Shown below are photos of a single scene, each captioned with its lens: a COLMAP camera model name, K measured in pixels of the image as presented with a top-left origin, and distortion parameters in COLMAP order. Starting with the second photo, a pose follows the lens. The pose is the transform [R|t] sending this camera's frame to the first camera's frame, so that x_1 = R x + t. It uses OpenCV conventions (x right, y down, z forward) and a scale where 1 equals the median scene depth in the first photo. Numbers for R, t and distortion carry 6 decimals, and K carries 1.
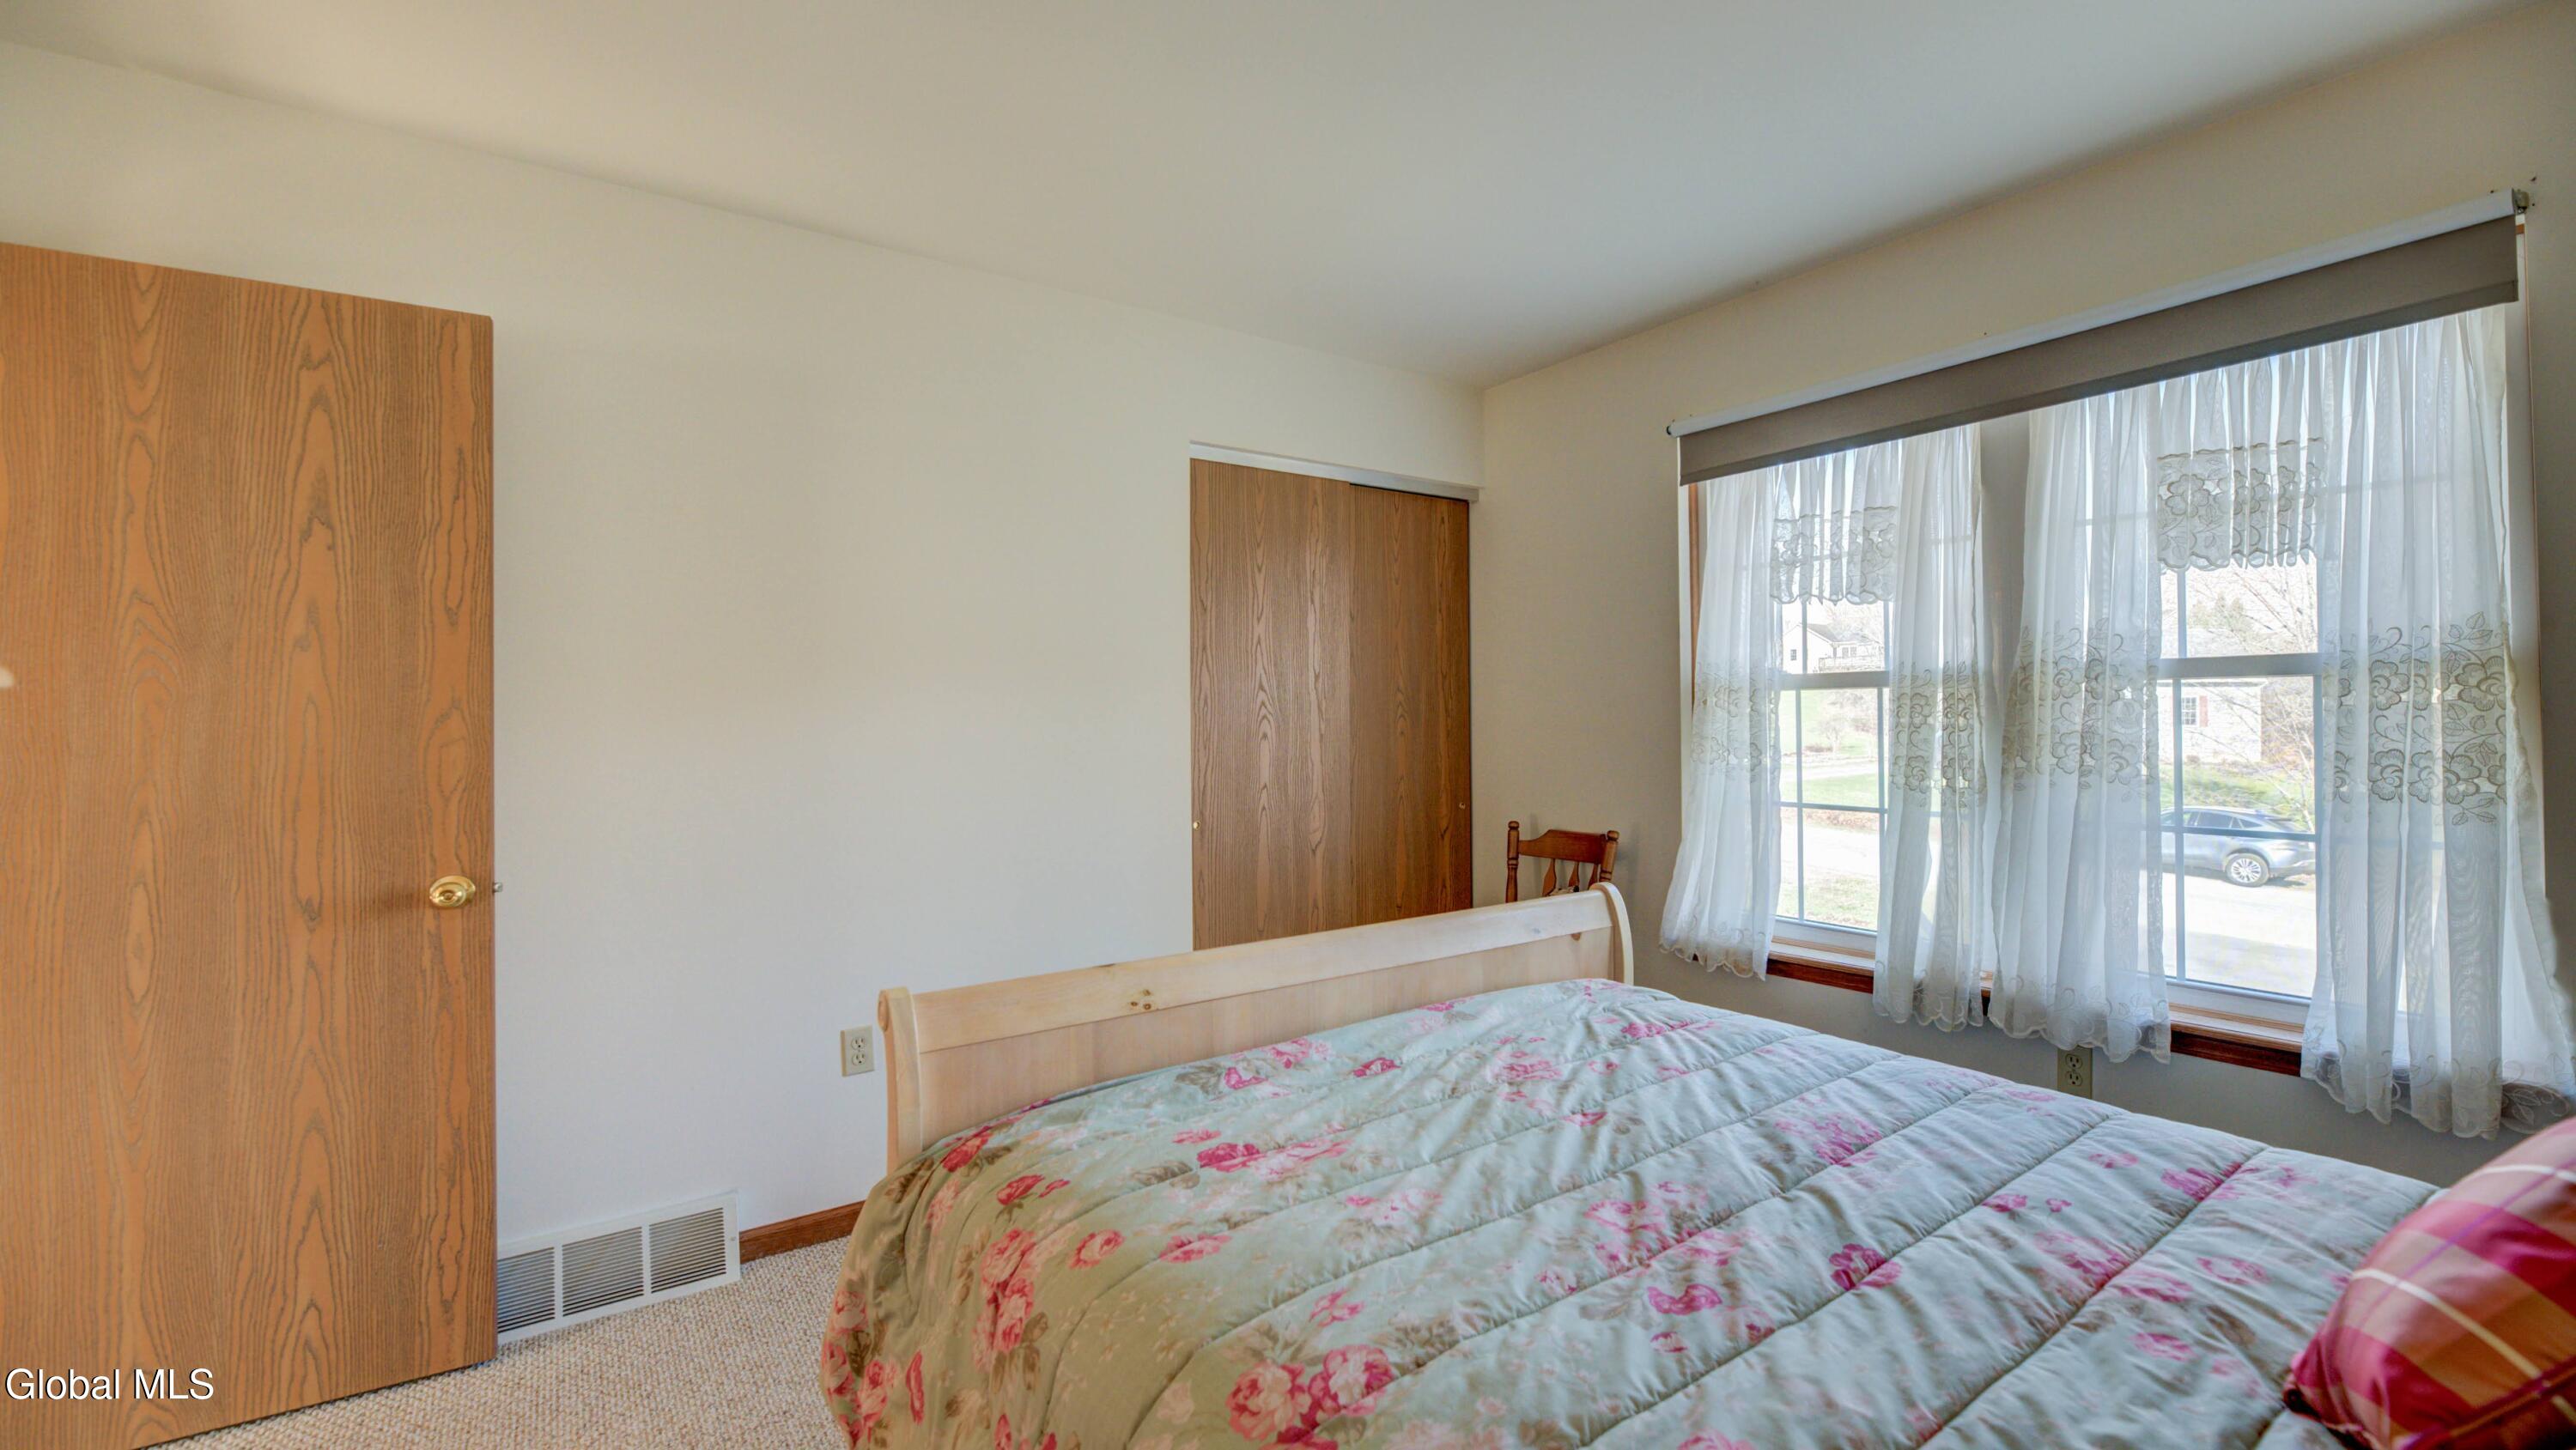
lens RADIAL K [[1070.3, 0, 1287.6], [0, 1070.3, 709.6], [0, 0, 1]] dist [-0.000441, -0.000073]
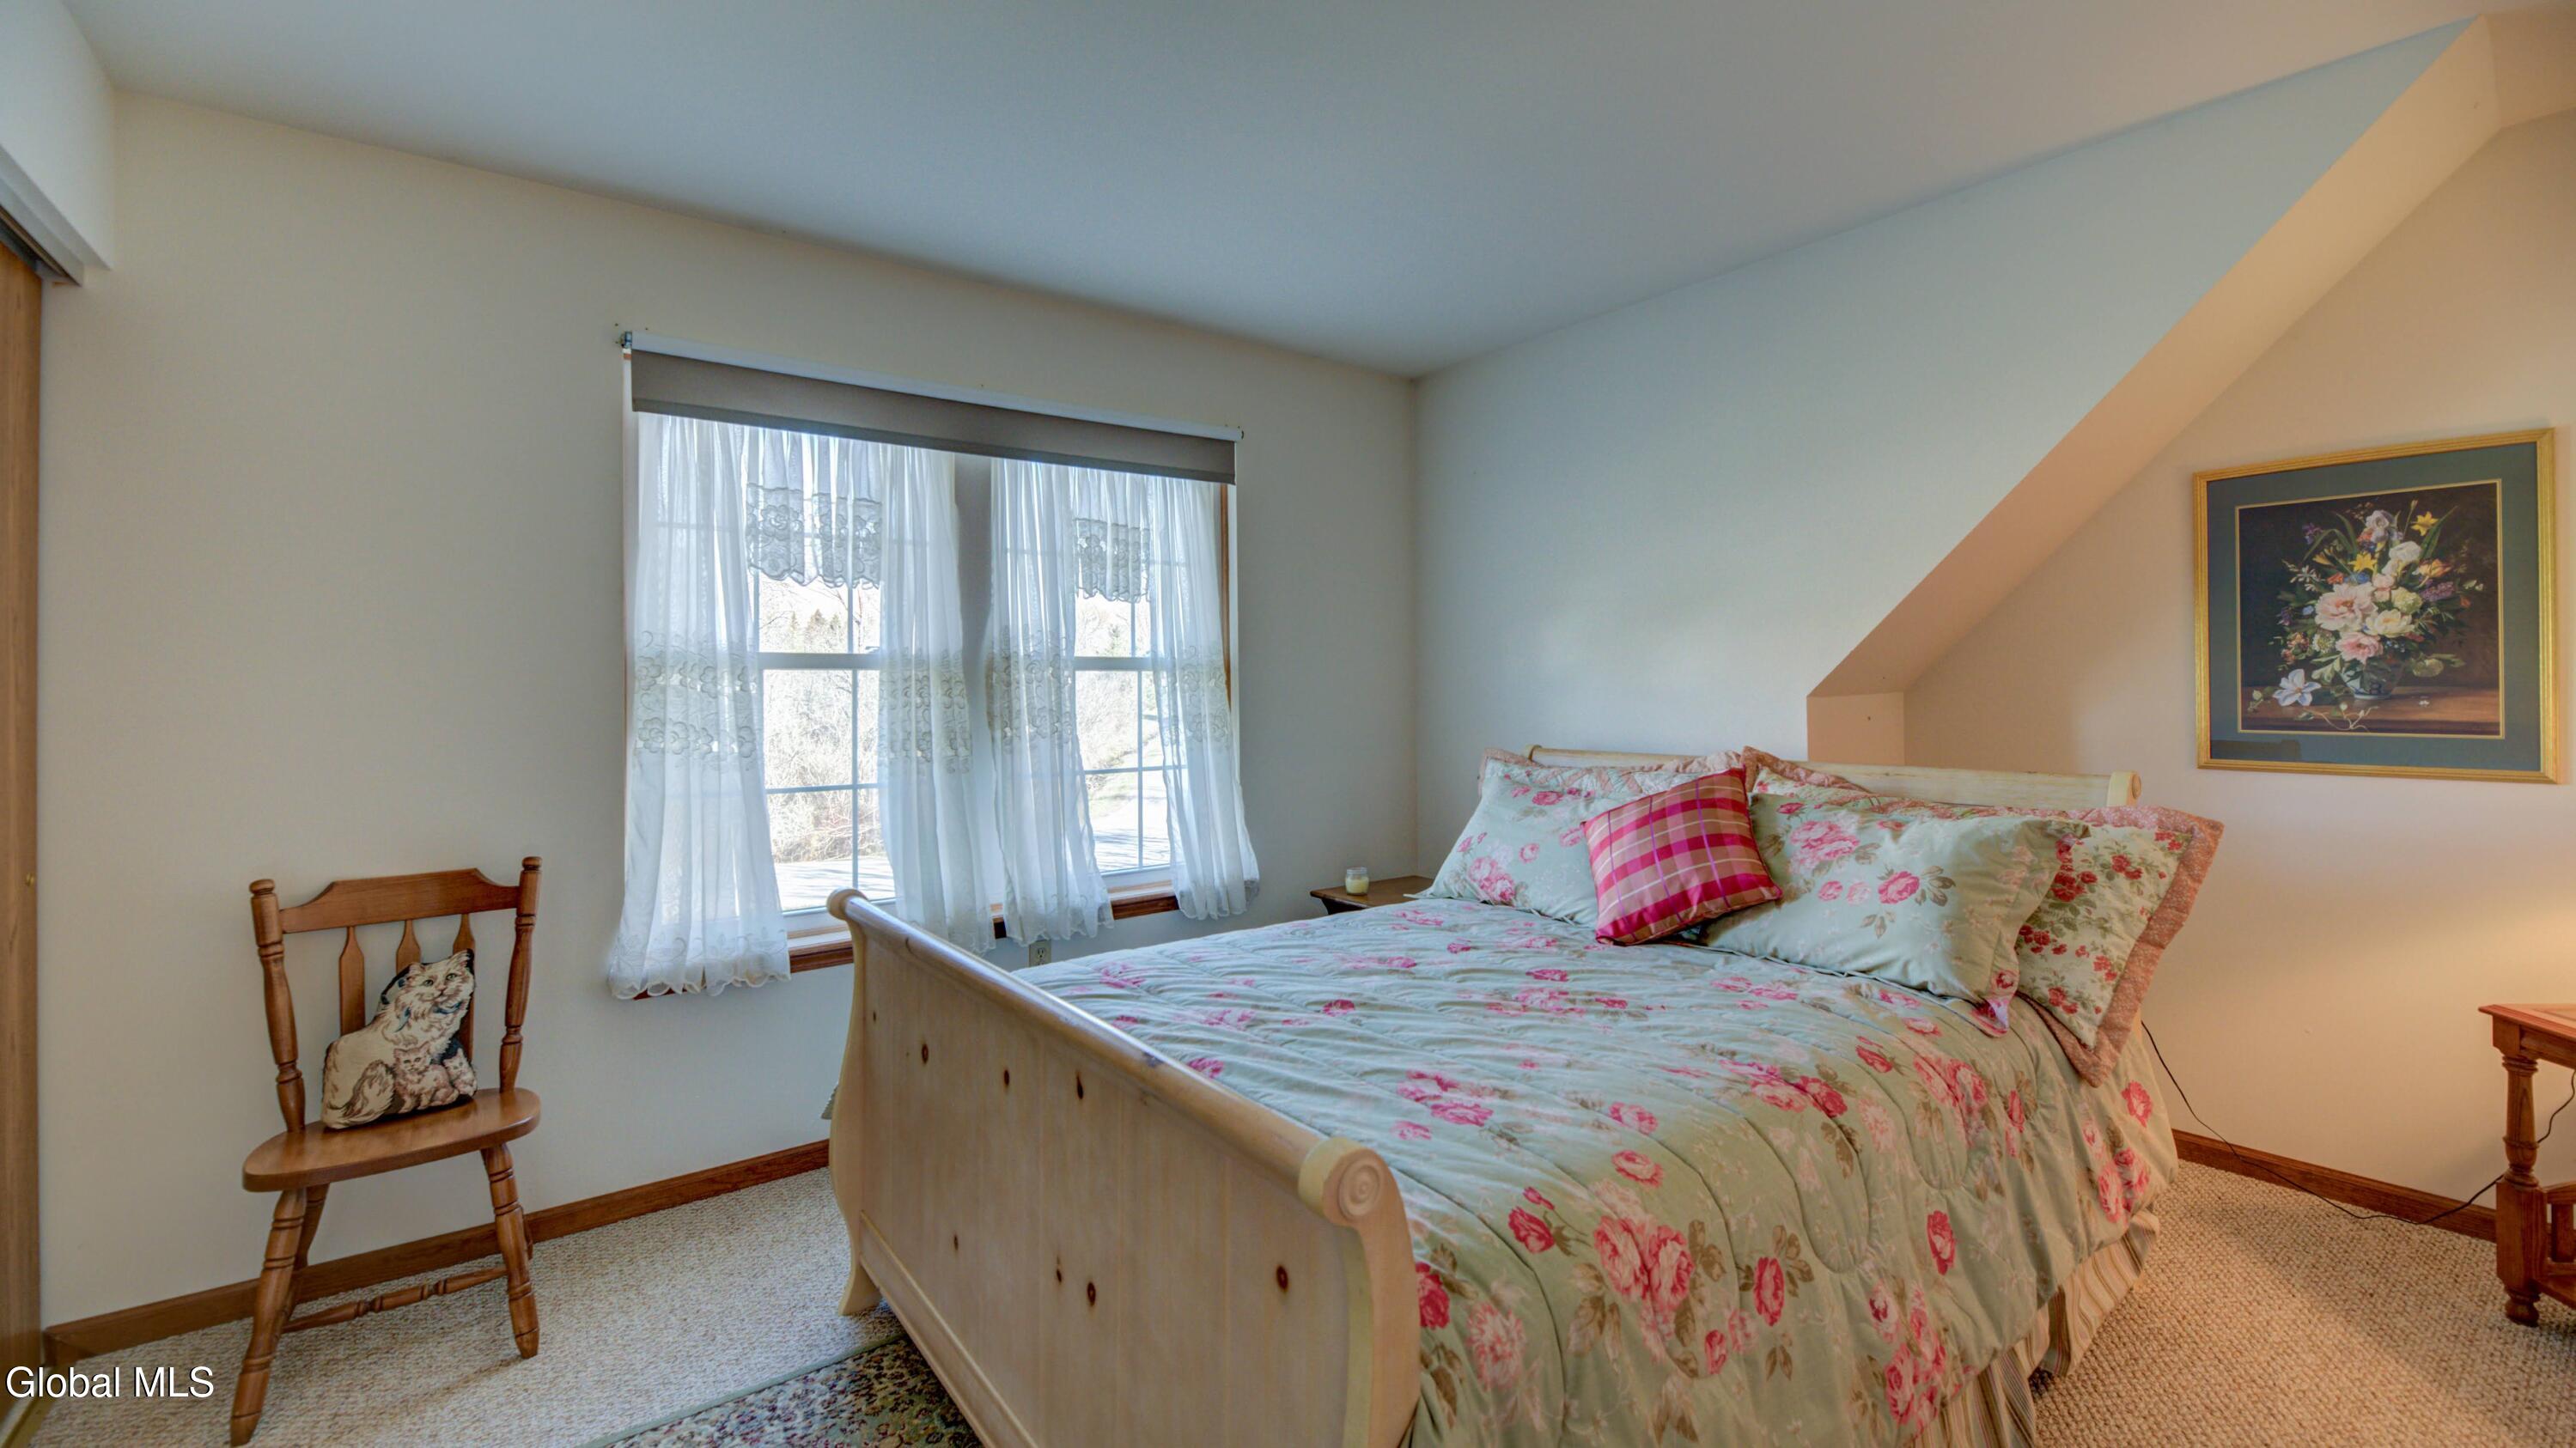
lens RADIAL K [[1116.8, 0, 1329.8], [0, 1116.8, 655.7], [0, 0, 1]] dist [0.001396, 0.000341]
pose [[-0.086296, 0.044007, 0.995297, -0.680122], [0.003227, 0.999031, -0.043893, 0.018524], [-0.996264, -0.000576, -0.086354, 0.737561]]
